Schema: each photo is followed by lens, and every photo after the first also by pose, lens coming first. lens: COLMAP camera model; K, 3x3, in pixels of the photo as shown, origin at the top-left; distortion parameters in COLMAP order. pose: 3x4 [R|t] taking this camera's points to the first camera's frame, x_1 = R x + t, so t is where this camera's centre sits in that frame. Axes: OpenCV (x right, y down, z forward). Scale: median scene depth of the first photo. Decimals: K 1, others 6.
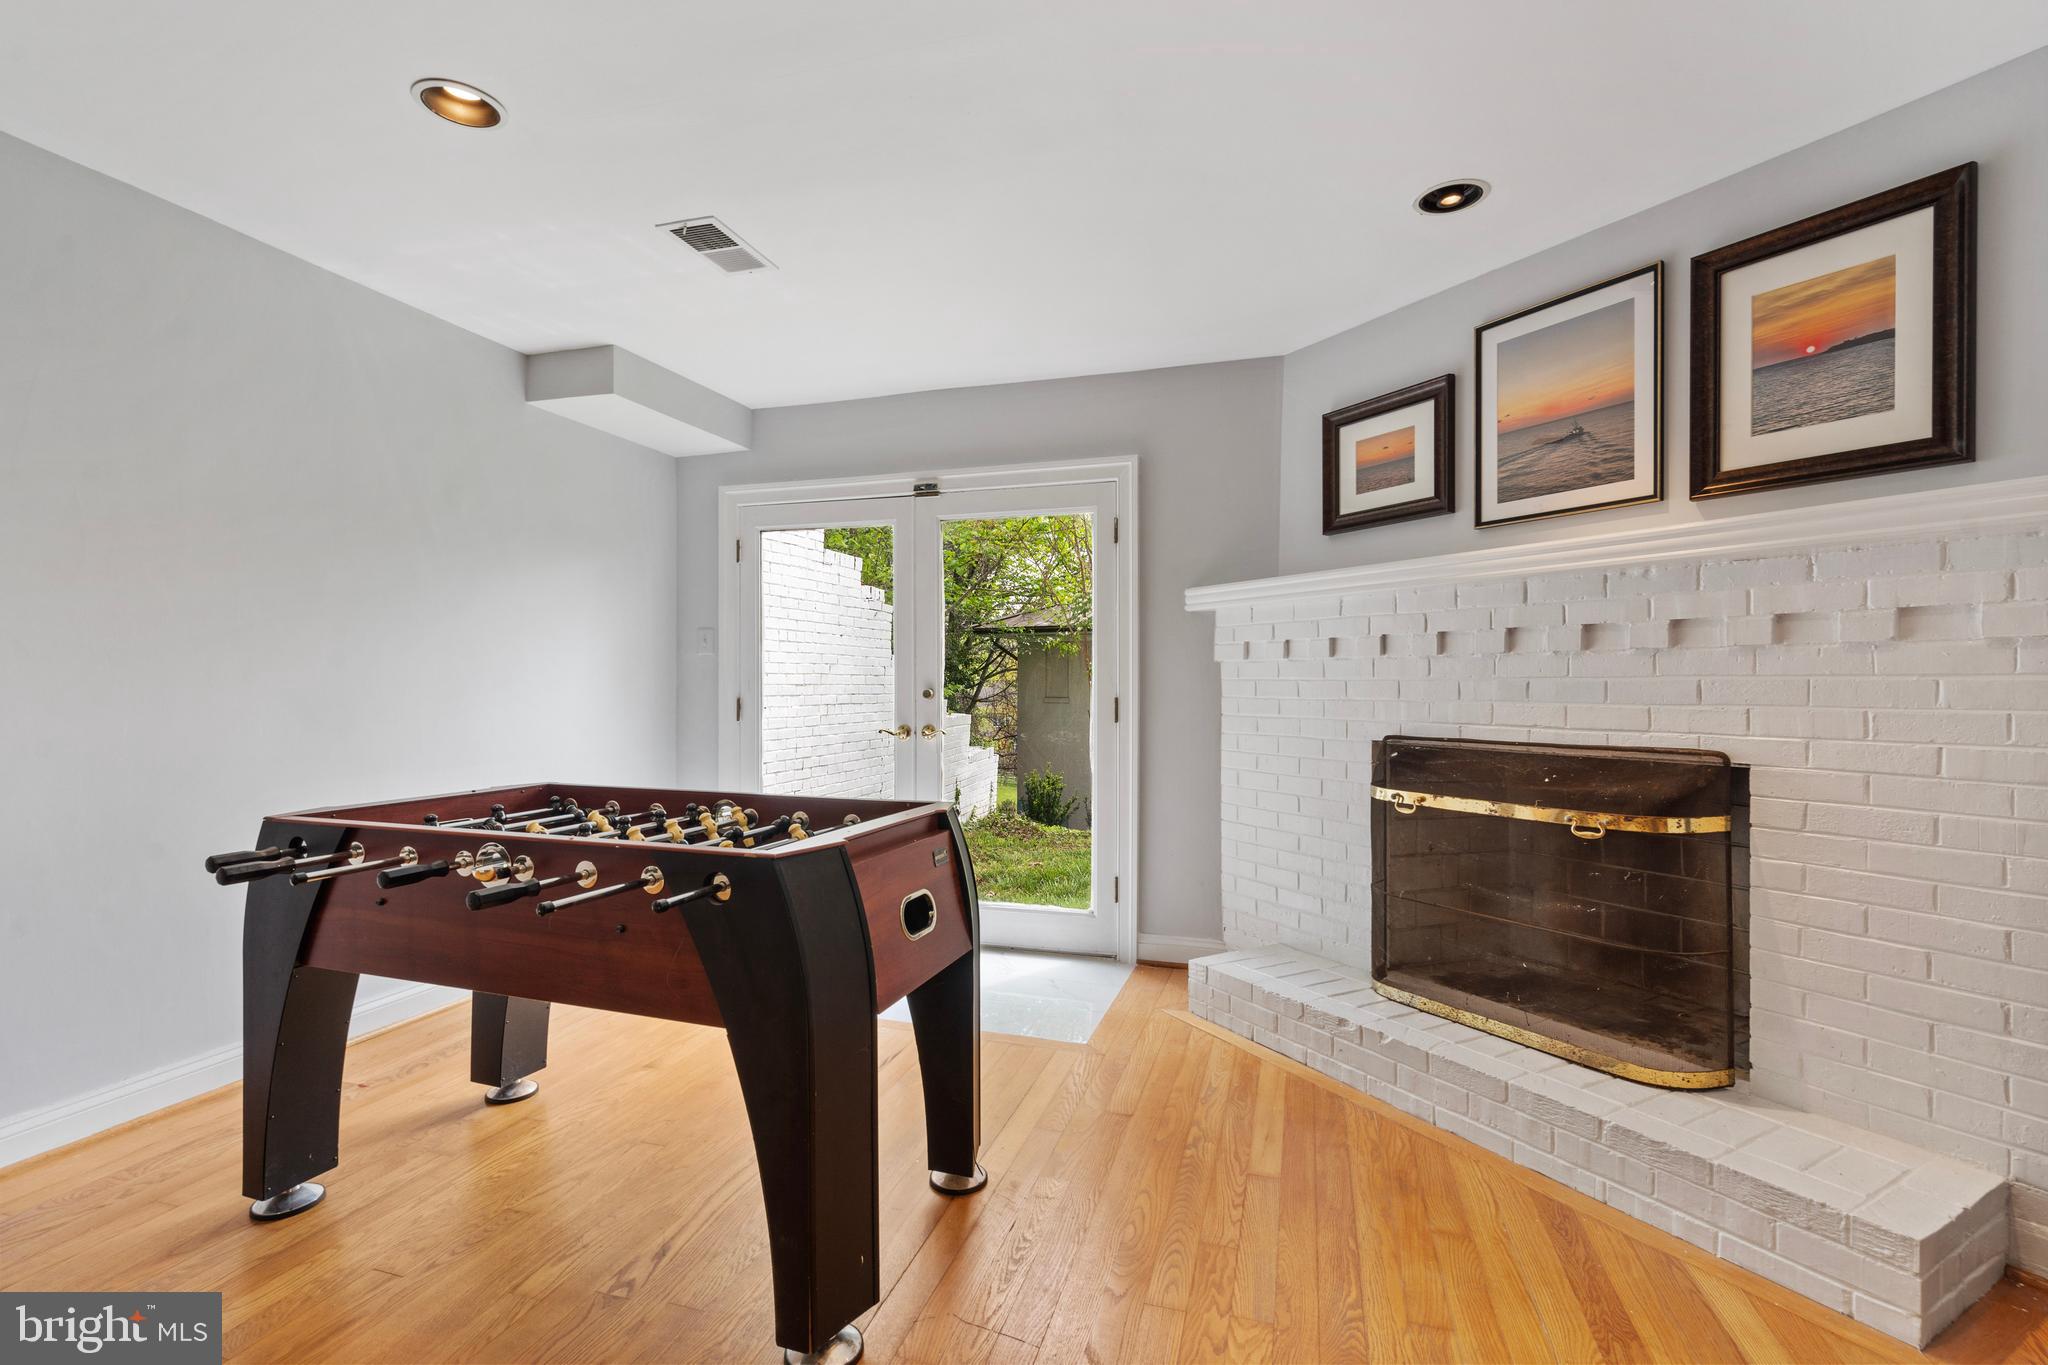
lens RADIAL K [[936.3, 0, 1012.3], [0, 936.3, 682.1], [0, 0, 1]] dist [-0.000938, 0.001162]
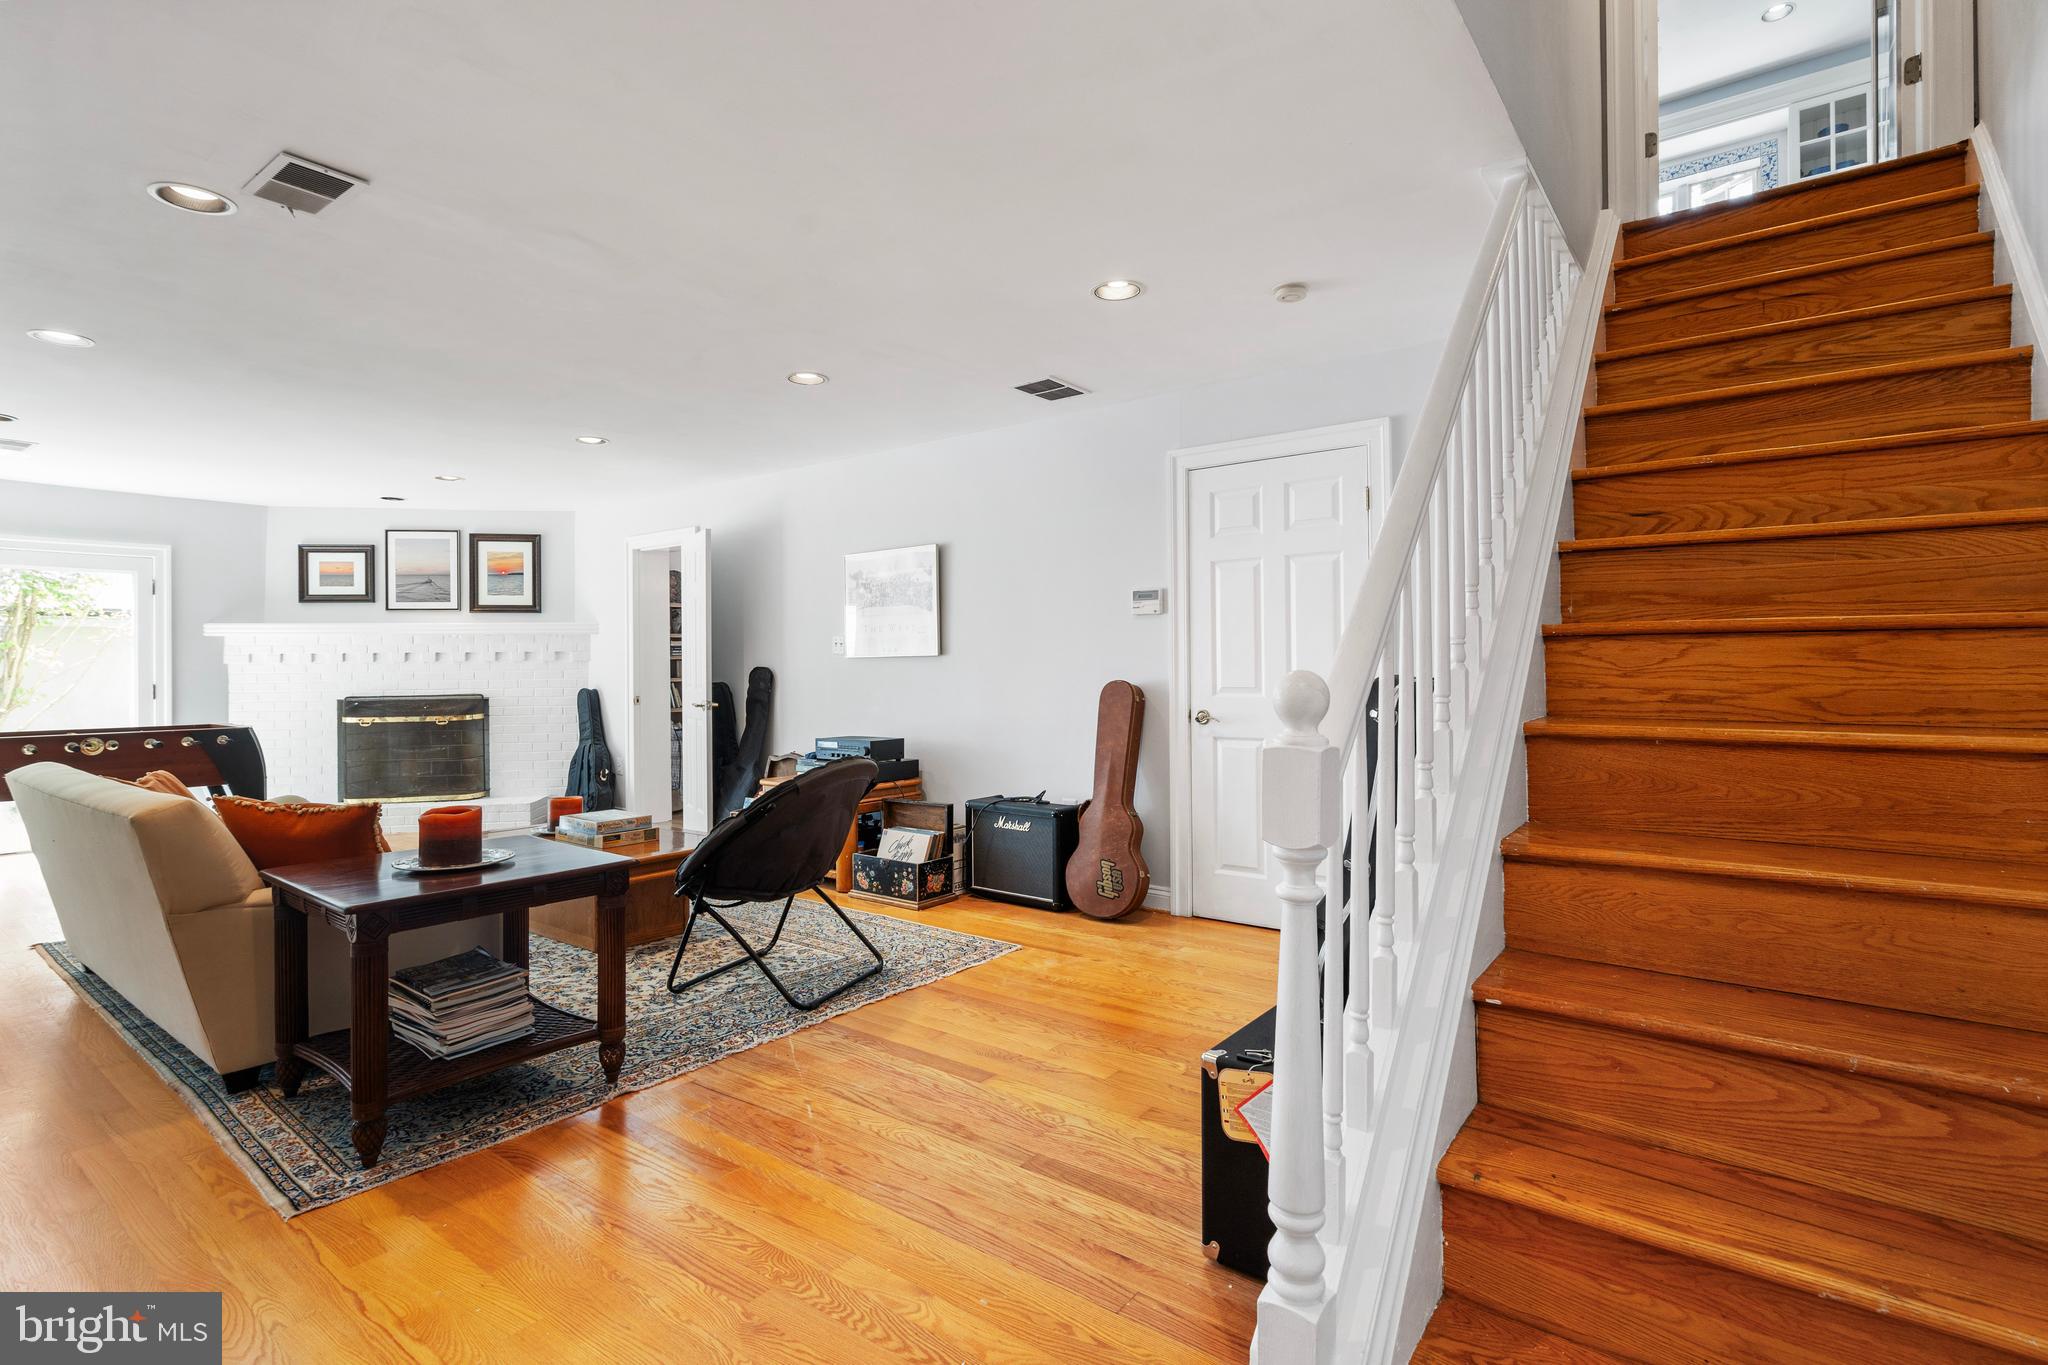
lens RADIAL K [[976.9, 0, 1012.9], [0, 976.9, 667.1], [0, 0, 1]] dist [-0.004824, 0.008787]
pose [[0.356475, -0.003764, 0.934297, -1.335802], [0.009851, 0.999951, 0.000270, -0.001073], [-0.934253, 0.009107, 0.356495, -1.474344]]
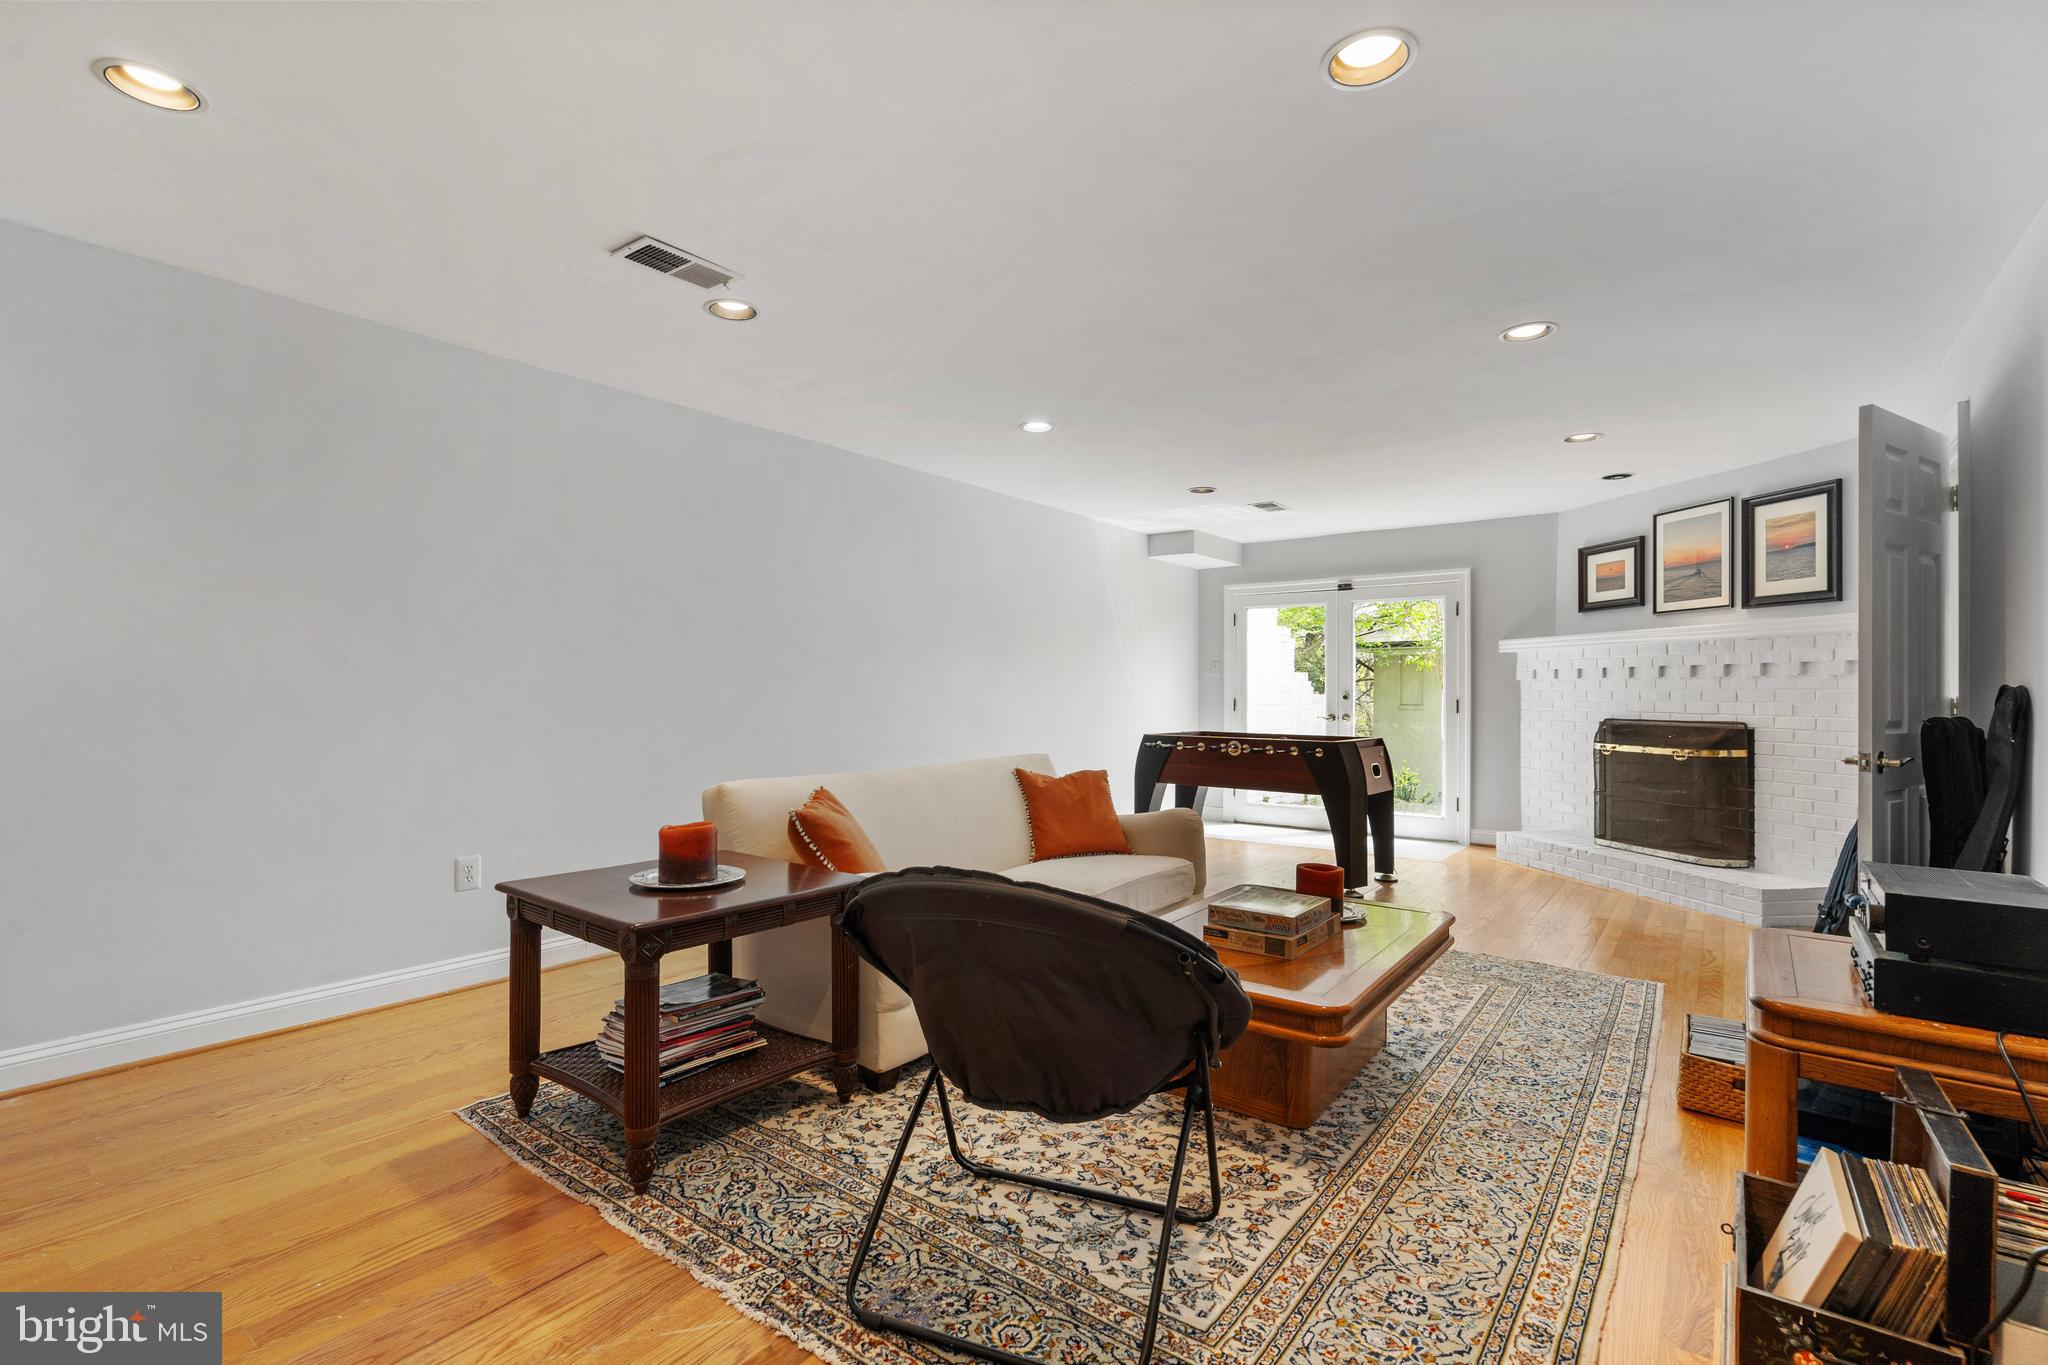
lens RADIAL K [[936.3, 0, 1012.3], [0, 936.3, 682.1], [0, 0, 1]] dist [-0.000938, 0.001162]
pose [[0.938843, 0.000981, -0.344344, -0.102260], [-0.004064, 0.999958, -0.008230, 0.001281], [0.344321, 0.009126, 0.938808, -1.366779]]
